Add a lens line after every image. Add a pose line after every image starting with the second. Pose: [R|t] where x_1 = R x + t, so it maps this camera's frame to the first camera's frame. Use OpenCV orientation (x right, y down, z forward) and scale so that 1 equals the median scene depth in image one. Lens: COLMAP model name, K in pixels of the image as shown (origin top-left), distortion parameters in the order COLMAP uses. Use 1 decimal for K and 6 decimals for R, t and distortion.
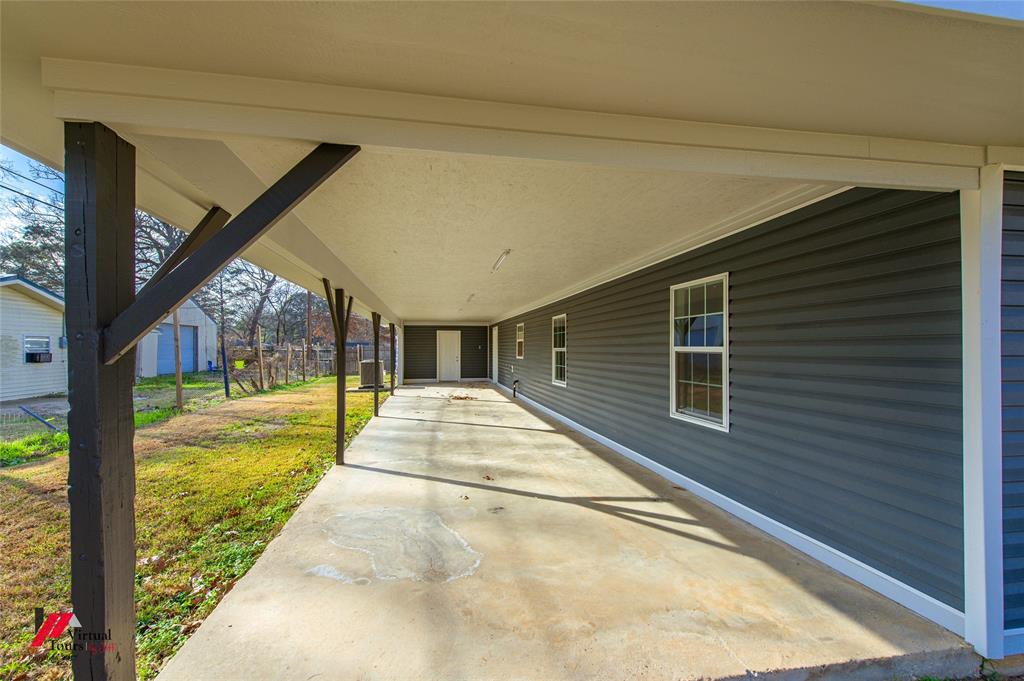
lens RADIAL K [[419.4, 0, 509.2], [0, 419.4, 345.7], [0, 0, 1]] dist [0.001323, -0.000012]
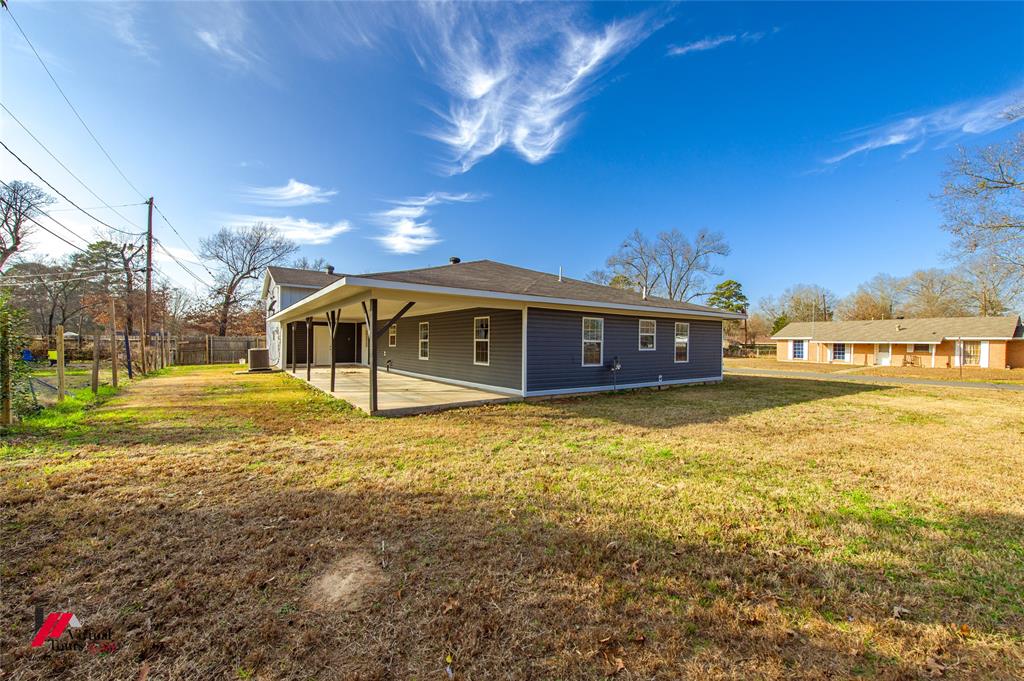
lens RADIAL K [[419.4, 0, 512.2], [0, 419.4, 339.3], [0, 0, 1]] dist [0.001323, -0.000012]
pose [[0.921295, 0.011819, 0.388684, -0.492677], [-0.011574, 0.999929, -0.002972, 0.009864], [-0.388691, -0.001760, 0.921366, -1.767387]]
